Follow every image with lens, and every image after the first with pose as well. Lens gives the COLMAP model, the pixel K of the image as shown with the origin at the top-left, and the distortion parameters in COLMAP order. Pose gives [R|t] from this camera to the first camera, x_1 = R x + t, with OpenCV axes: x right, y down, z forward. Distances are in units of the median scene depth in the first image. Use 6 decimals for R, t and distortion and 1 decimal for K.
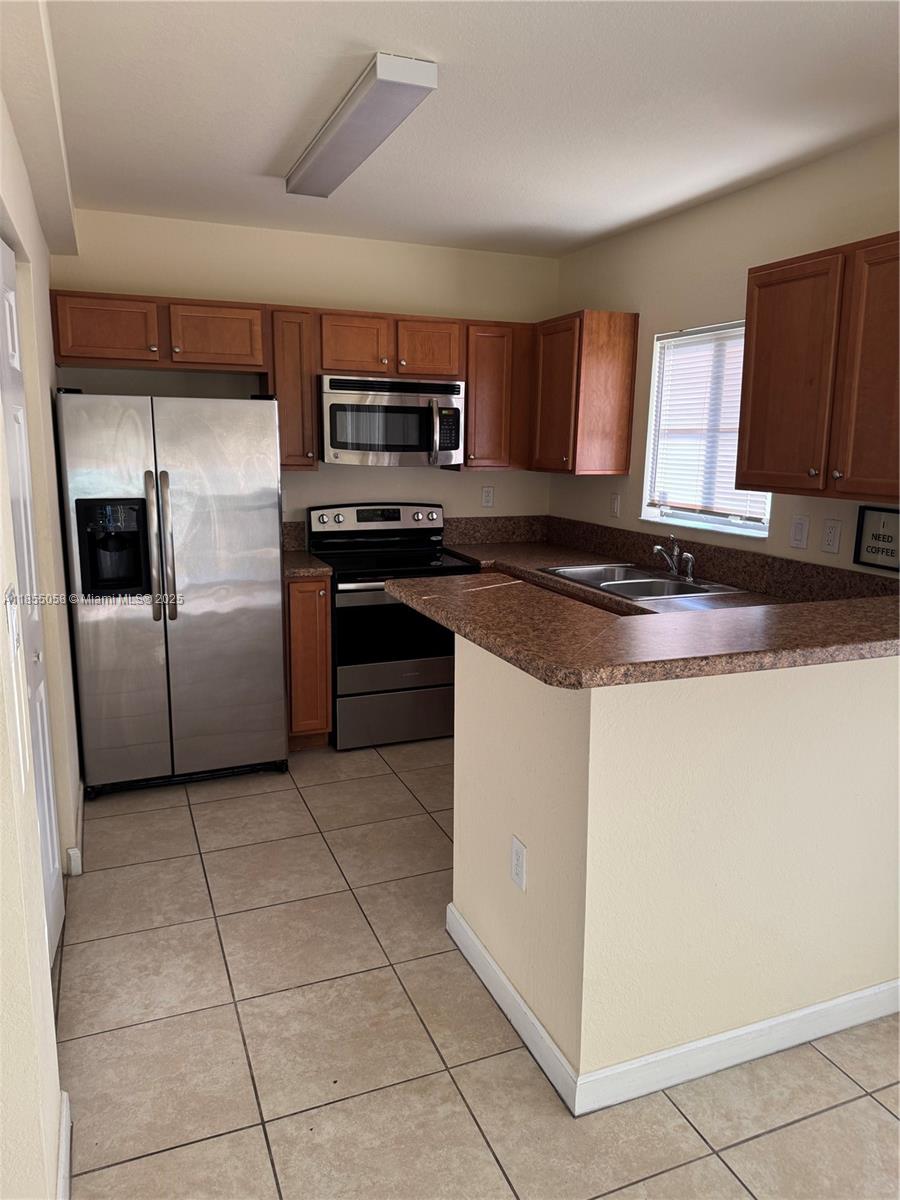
lens RADIAL K [[853.2, 0, 454.0], [0, 853.2, 601.9], [0, 0, 1]] dist [0.043739, -0.042120]
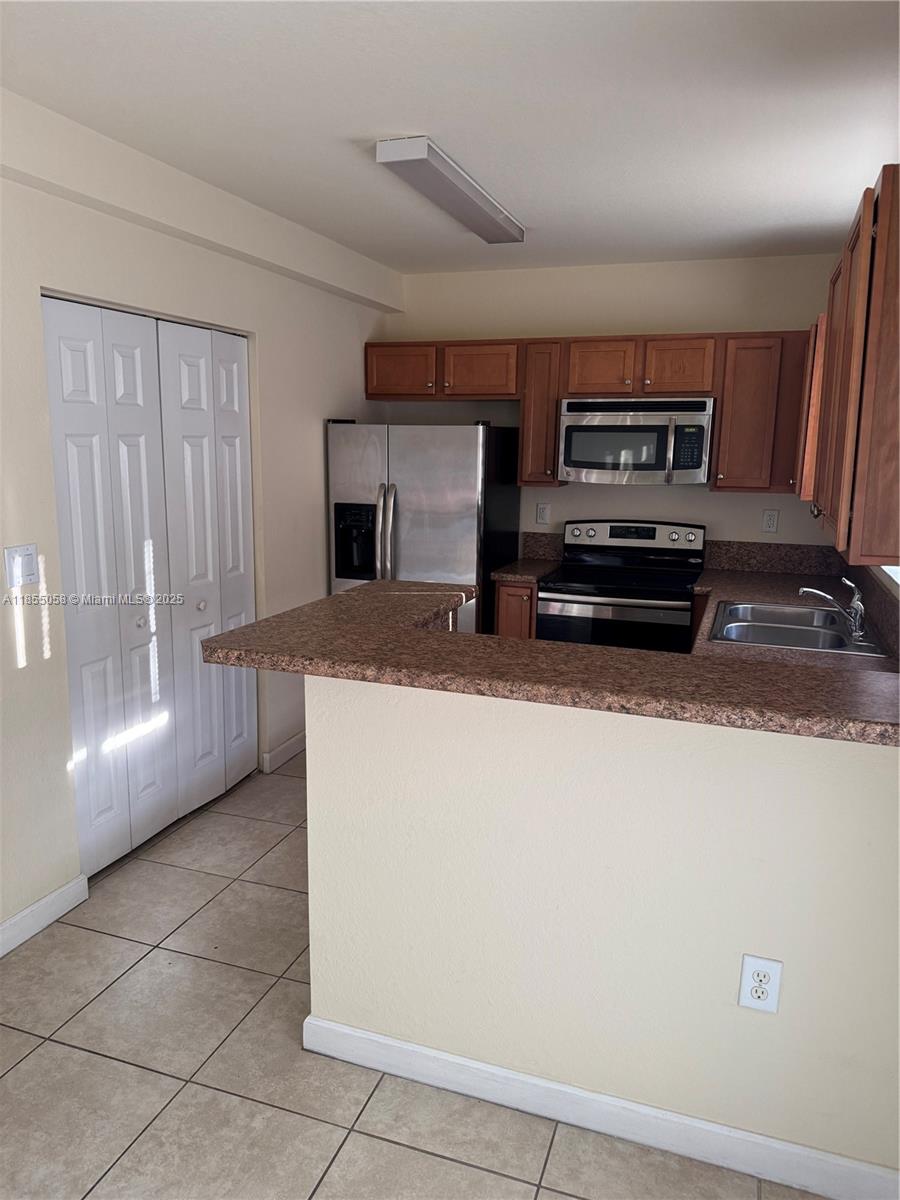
lens RADIAL K [[853.2, 0, 446.6], [0, 853.2, 602.1], [0, 0, 1]] dist [0.043739, -0.042120]
pose [[0.738423, 0.119291, -0.663702, 0.484291], [-0.129515, 0.990994, 0.034020, -0.029014], [0.661783, 0.060838, 0.747223, 0.114477]]
